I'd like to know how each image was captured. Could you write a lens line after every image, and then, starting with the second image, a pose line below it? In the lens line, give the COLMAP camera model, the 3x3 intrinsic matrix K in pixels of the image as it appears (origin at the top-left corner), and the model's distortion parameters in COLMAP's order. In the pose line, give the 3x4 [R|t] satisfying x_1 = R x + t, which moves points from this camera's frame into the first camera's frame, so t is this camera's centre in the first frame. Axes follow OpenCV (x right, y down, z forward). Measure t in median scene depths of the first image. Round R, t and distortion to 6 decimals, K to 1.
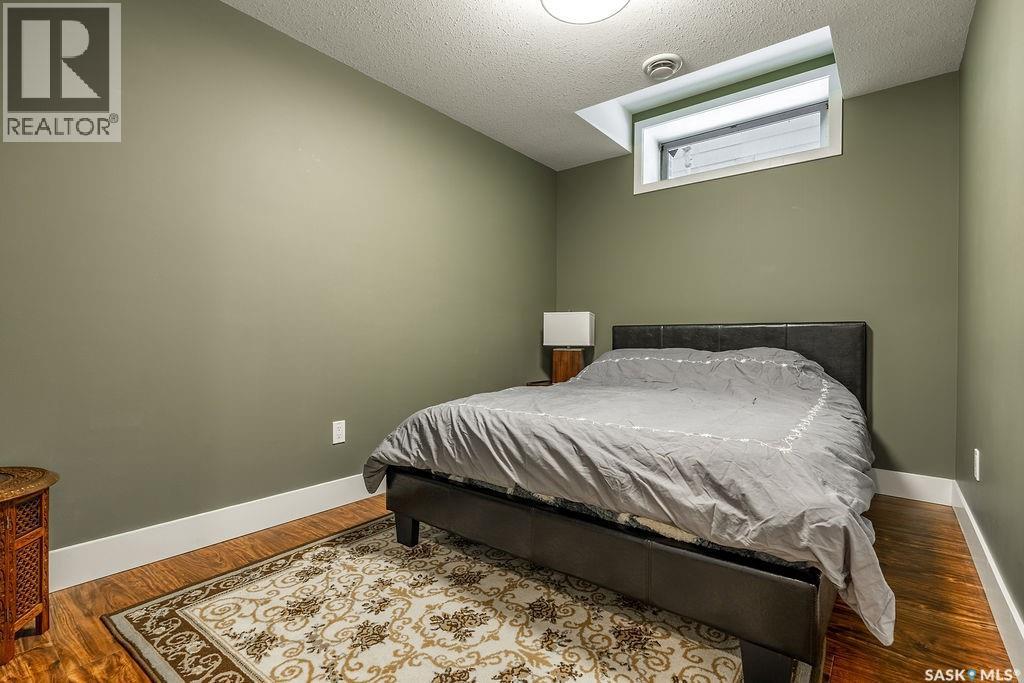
lens RADIAL K [[475.1, 0, 514.7], [0, 475.1, 340.2], [0, 0, 1]] dist [0.000654, 0.000240]
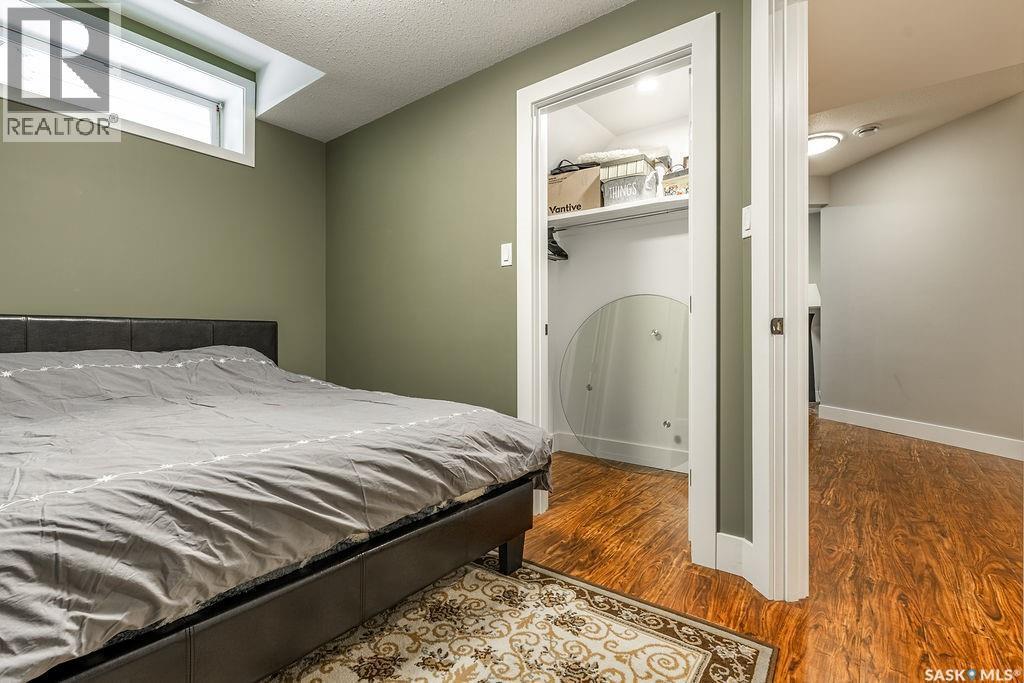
lens RADIAL K [[475.1, 0, 513.9], [0, 475.1, 340.1], [0, 0, 1]] dist [0.000654, 0.000240]
pose [[-0.030566, -0.008709, 0.999495, -0.790776], [0.000594, 0.999962, 0.008732, -0.007479], [-0.999533, 0.000860, -0.030559, 0.814514]]
